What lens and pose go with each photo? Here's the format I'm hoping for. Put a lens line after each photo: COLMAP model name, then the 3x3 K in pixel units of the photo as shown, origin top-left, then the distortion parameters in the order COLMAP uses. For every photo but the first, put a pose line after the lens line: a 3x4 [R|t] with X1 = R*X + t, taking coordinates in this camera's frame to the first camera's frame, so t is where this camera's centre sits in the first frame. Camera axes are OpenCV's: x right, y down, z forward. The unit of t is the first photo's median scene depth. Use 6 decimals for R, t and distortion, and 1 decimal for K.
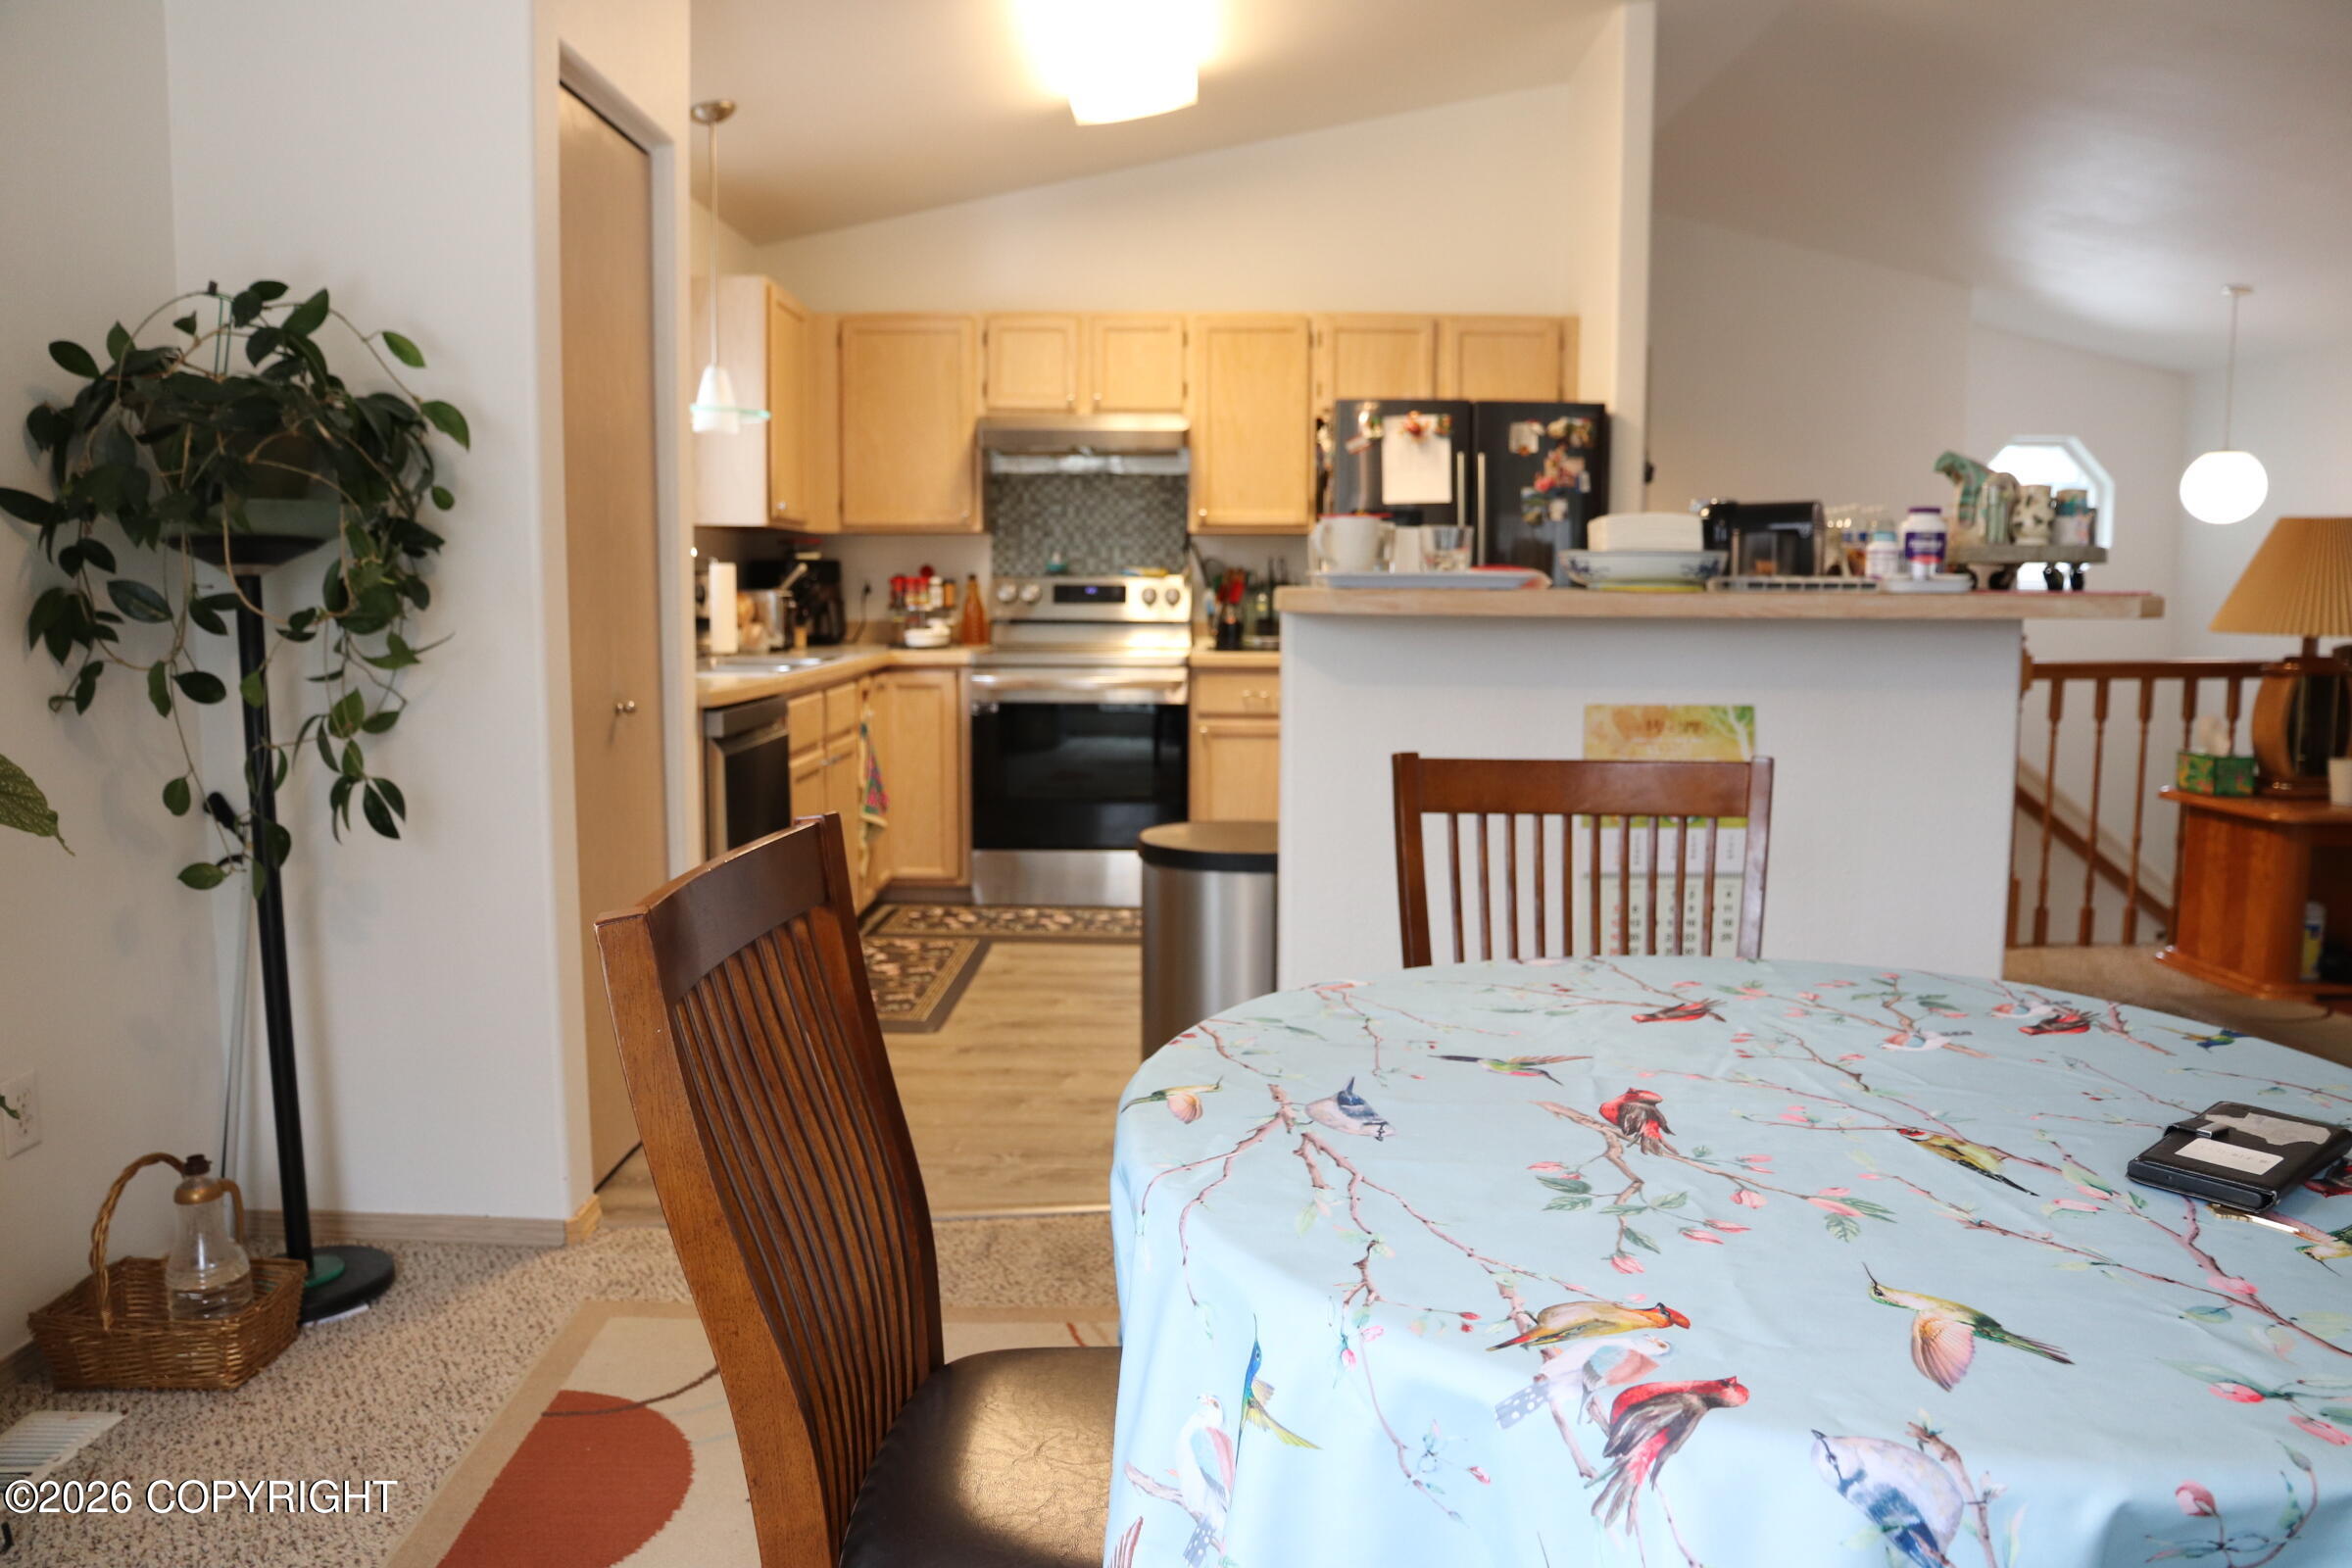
lens RADIAL K [[1590.3, 0, 1176.0], [0, 1590.3, 784.0], [0, 0, 1]] dist [-0.123191, 0.064007]
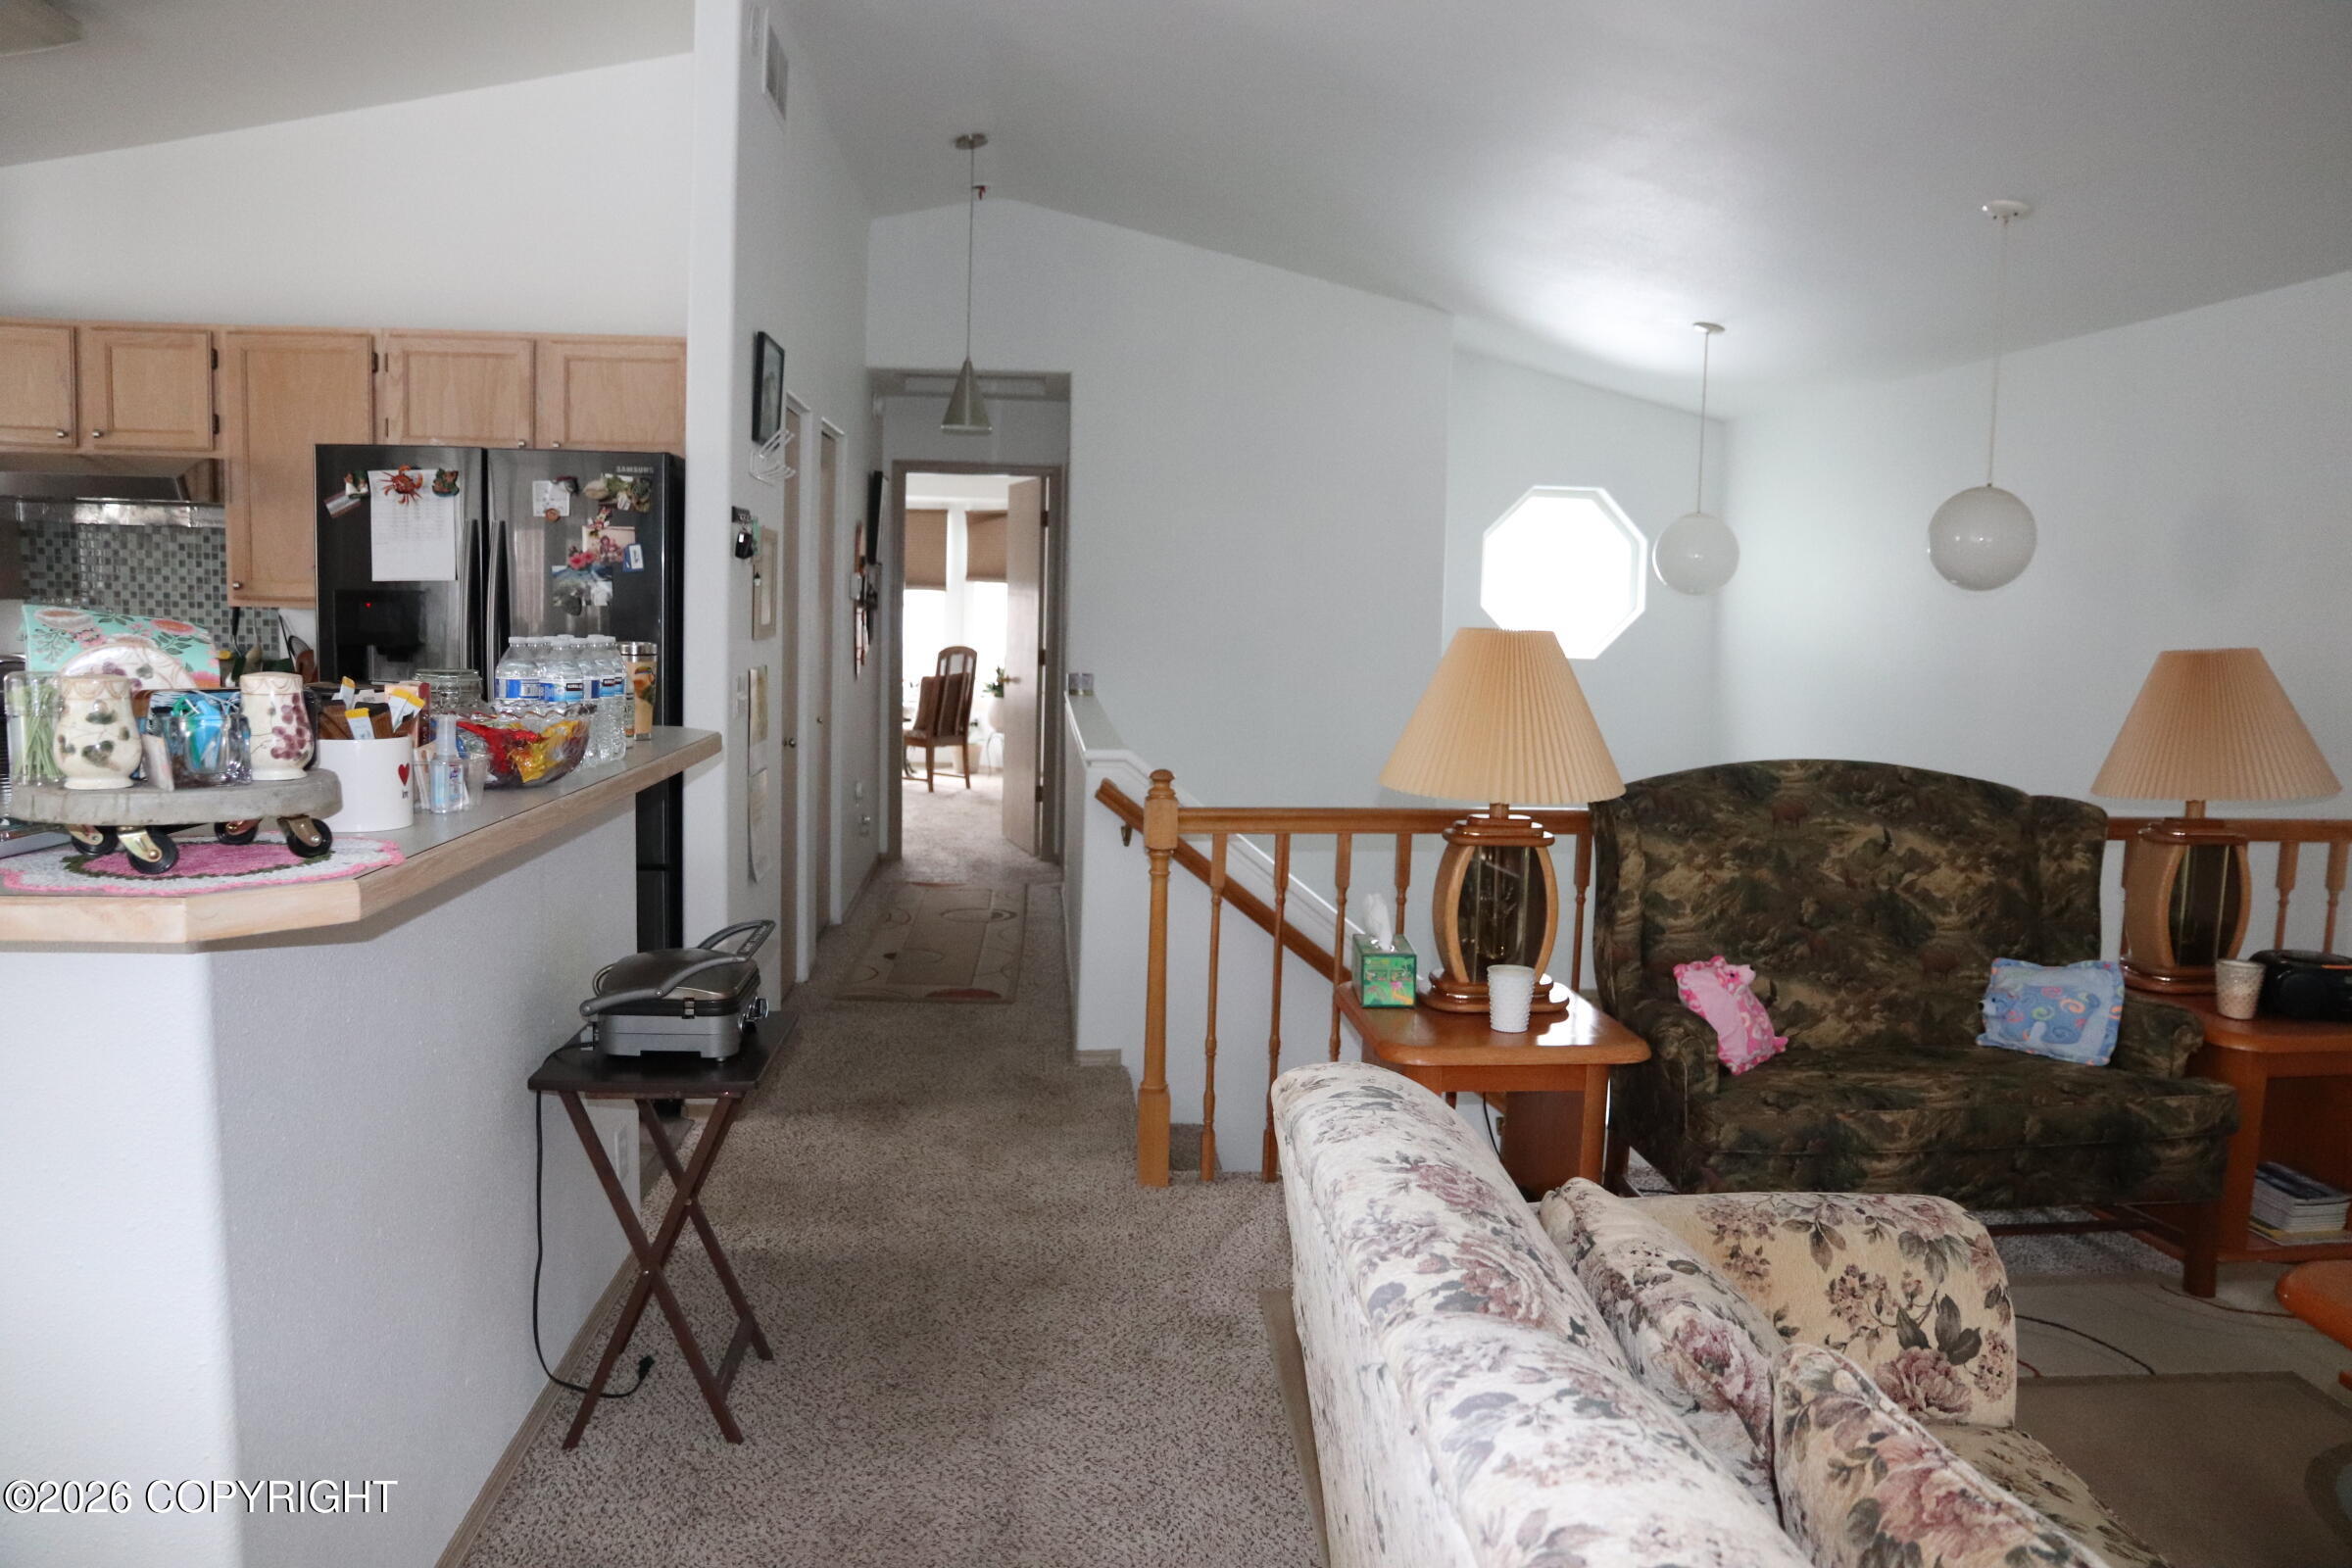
lens RADIAL K [[1612.5, 0, 1176.0], [0, 1612.5, 784.0], [0, 0, 1]] dist [-0.118546, 0.080394]
pose [[0.994571, 0.014471, 0.103048, 0.656770], [-0.013751, 0.999876, -0.007693, -0.118639], [-0.103147, 0.006234, 0.994647, 0.307335]]
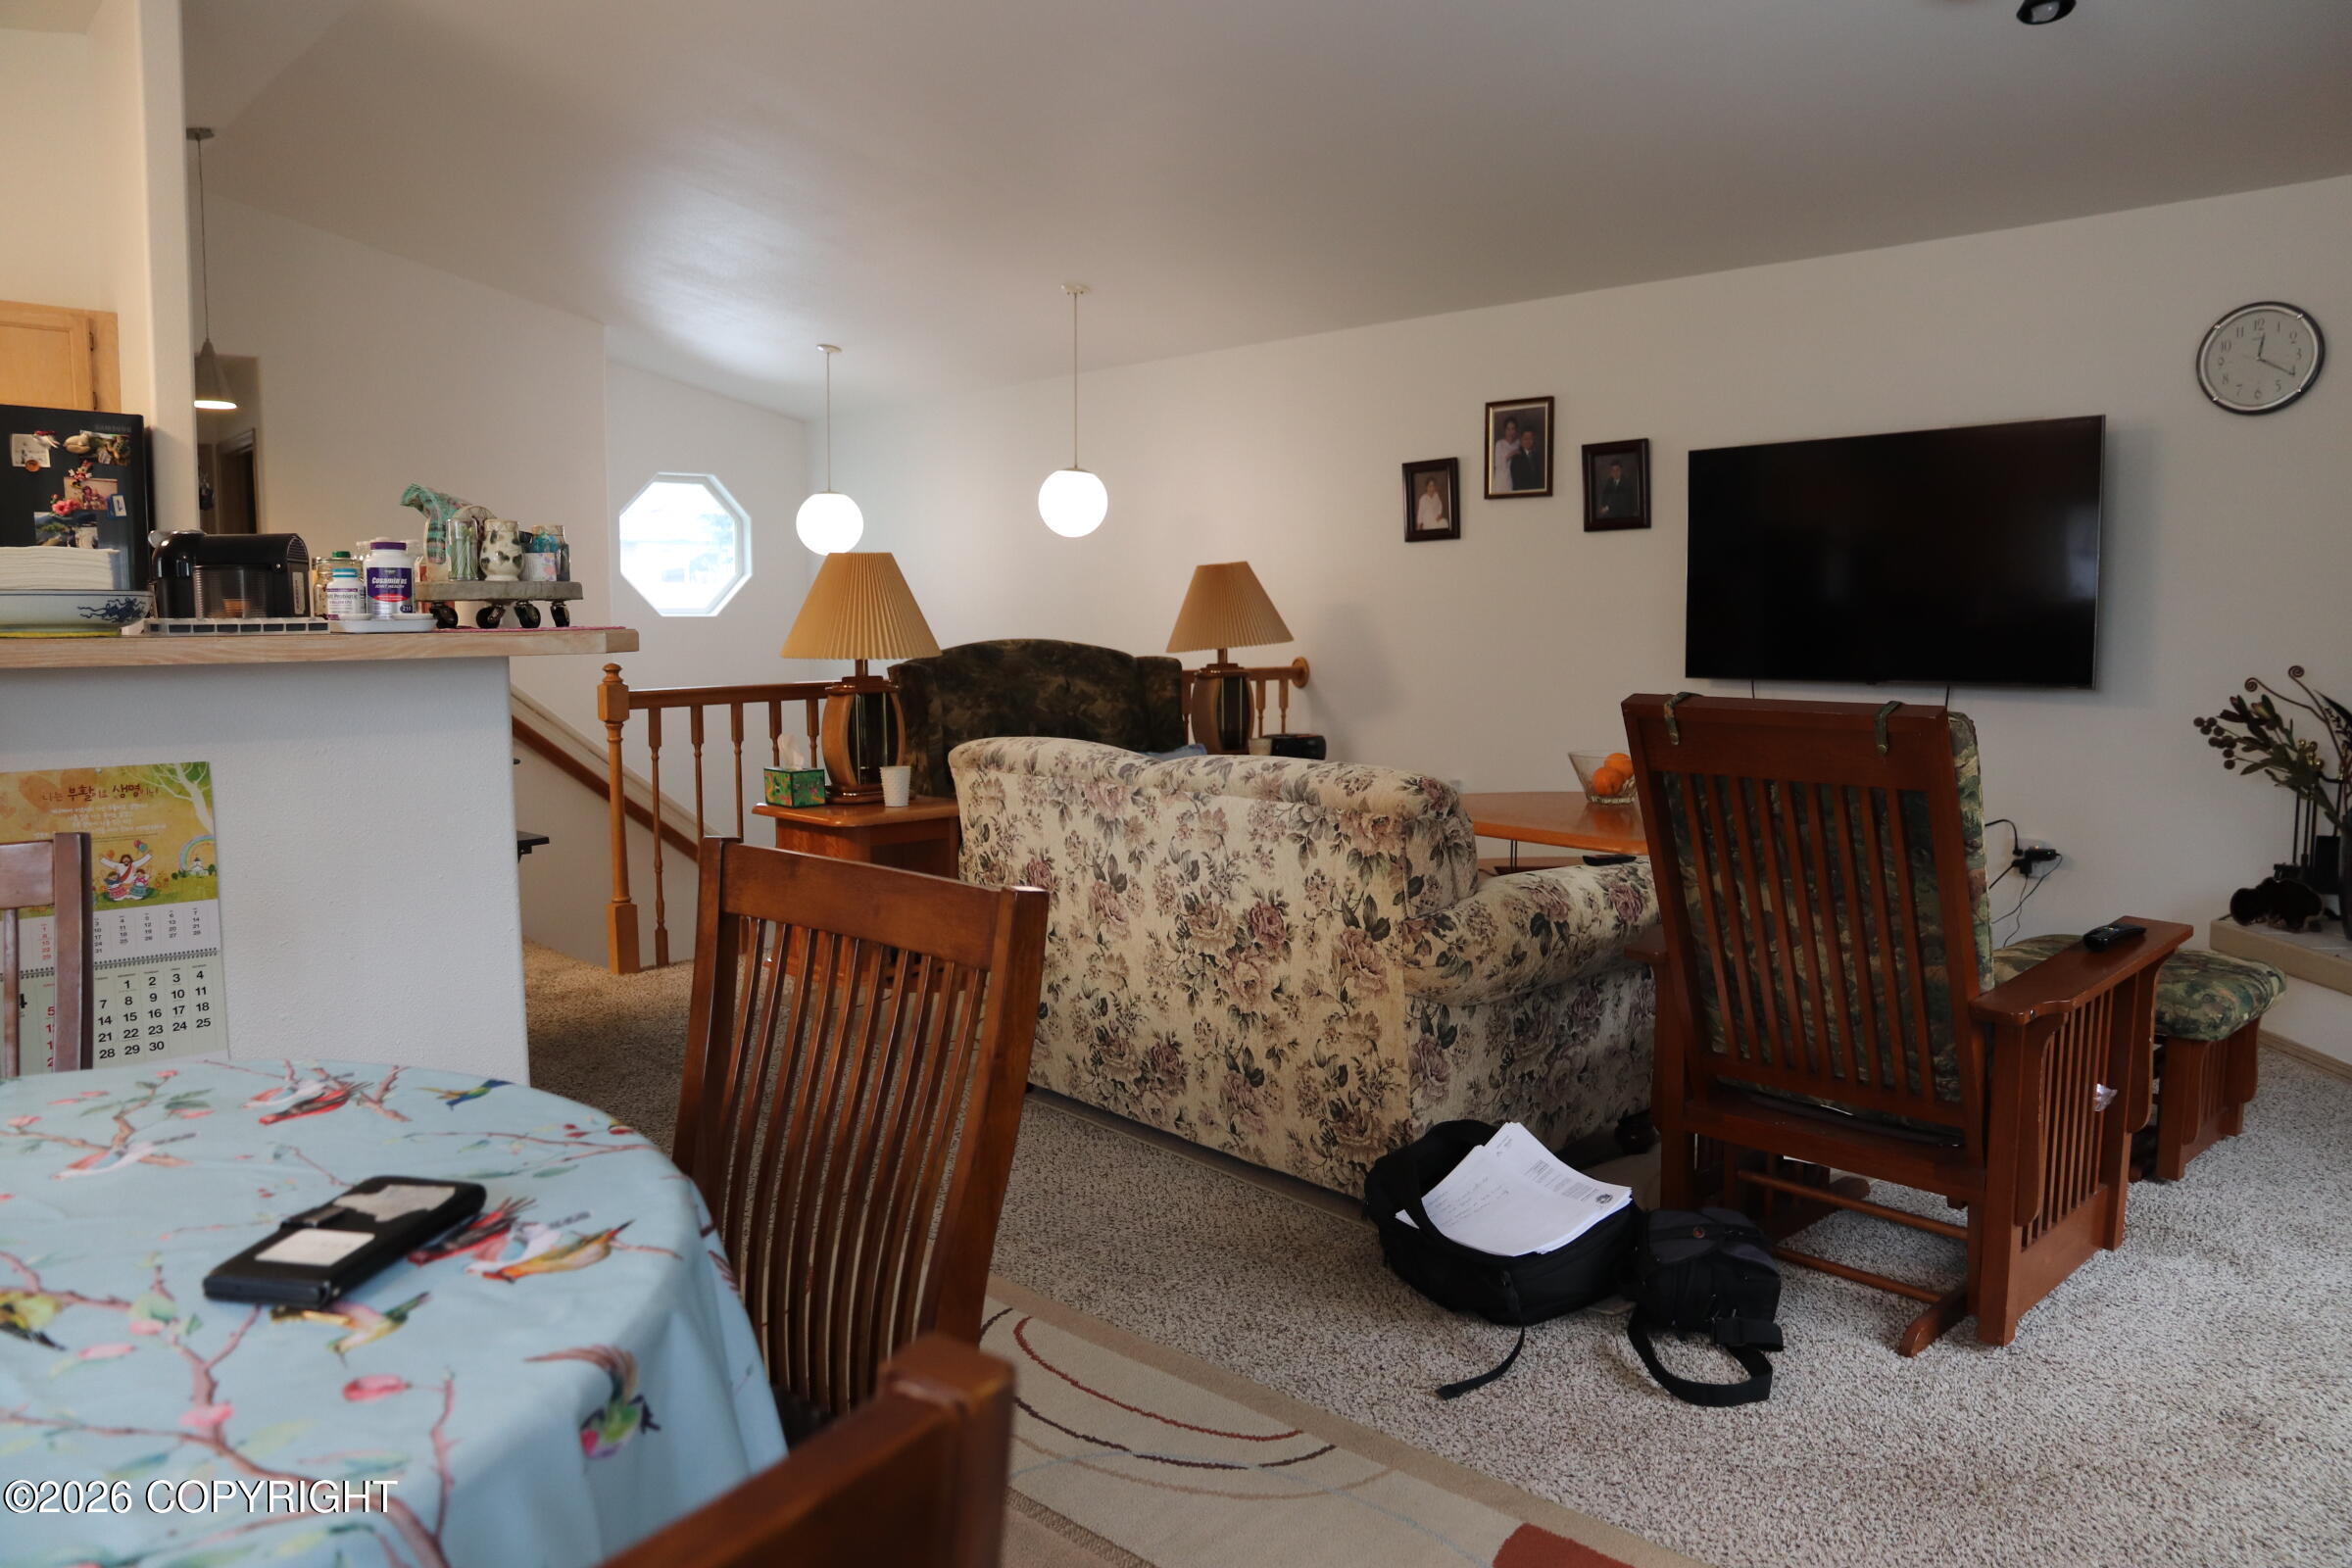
lens RADIAL K [[1612.5, 0, 1176.0], [0, 1612.5, 784.0], [0, 0, 1]] dist [-0.118546, 0.080394]
pose [[0.721818, -0.070518, 0.688481, 0.120217], [0.084586, 0.996327, 0.013367, -0.001978], [-0.686894, 0.048587, 0.725132, -0.021278]]
